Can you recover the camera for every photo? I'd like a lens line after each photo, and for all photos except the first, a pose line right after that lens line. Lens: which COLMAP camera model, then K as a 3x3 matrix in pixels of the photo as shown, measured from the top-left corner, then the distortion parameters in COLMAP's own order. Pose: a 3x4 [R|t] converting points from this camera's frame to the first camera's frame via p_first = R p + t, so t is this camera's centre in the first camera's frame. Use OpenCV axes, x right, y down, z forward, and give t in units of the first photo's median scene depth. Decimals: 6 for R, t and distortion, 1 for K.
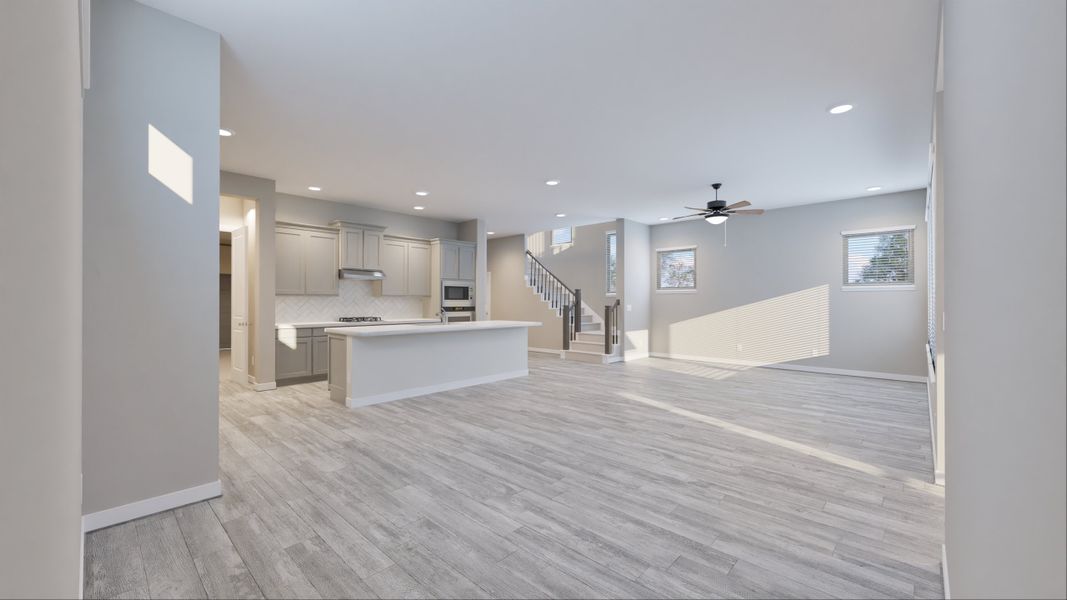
lens RADIAL K [[415.6, 0, 532.5], [0, 415.6, 300.0], [0, 0, 1]] dist [0.001613, -0.000123]
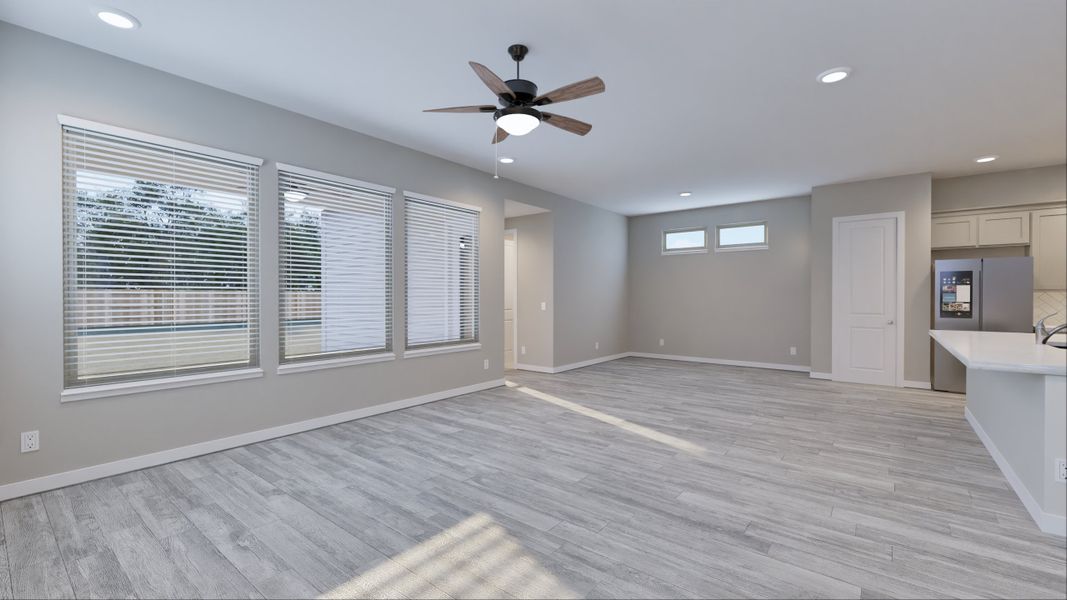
lens RADIAL K [[441.8, 0, 534.1], [0, 441.8, 307.6], [0, 0, 1]] dist [0.000794, -0.000297]
pose [[-0.996469, 0.002433, -0.083924, -0.098433], [0.000759, 0.999800, 0.019966, 0.001374], [0.083956, 0.019832, -0.996272, 1.994559]]
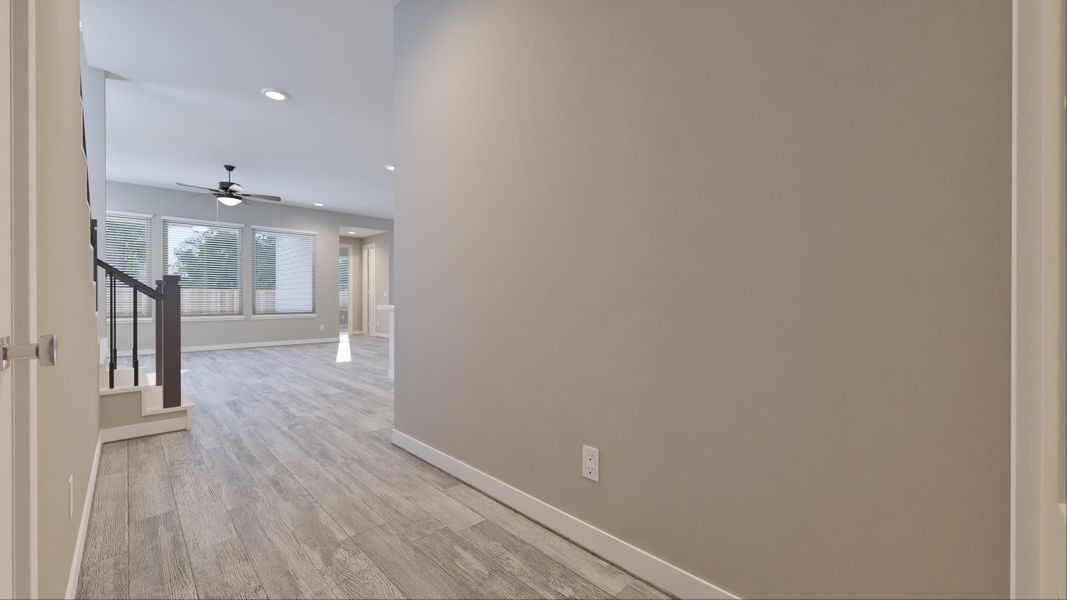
lens RADIAL K [[415.6, 0, 532.8], [0, 415.6, 299.1], [0, 0, 1]] dist [0.001613, -0.000123]
pose [[-0.999009, 0.001939, 0.044472, -0.742845], [0.001938, 0.999998, -0.000063, 0.094306], [-0.044472, 0.000023, -0.999011, 2.023640]]
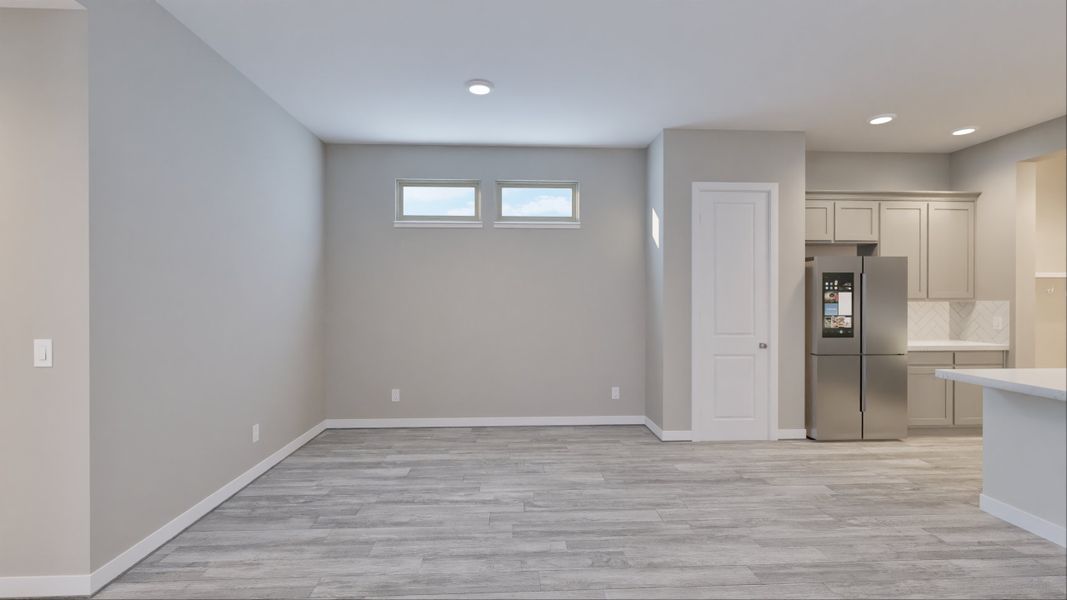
lens RADIAL K [[472.5, 0, 533.1], [0, 472.5, 300.6], [0, 0, 1]] dist [-0.000420, -0.000165]
pose [[-0.695498, 0.003299, -0.718521, 0.713737], [0.002380, 0.999995, 0.002288, -0.032434], [0.718525, -0.000119, -0.695502, 1.685554]]
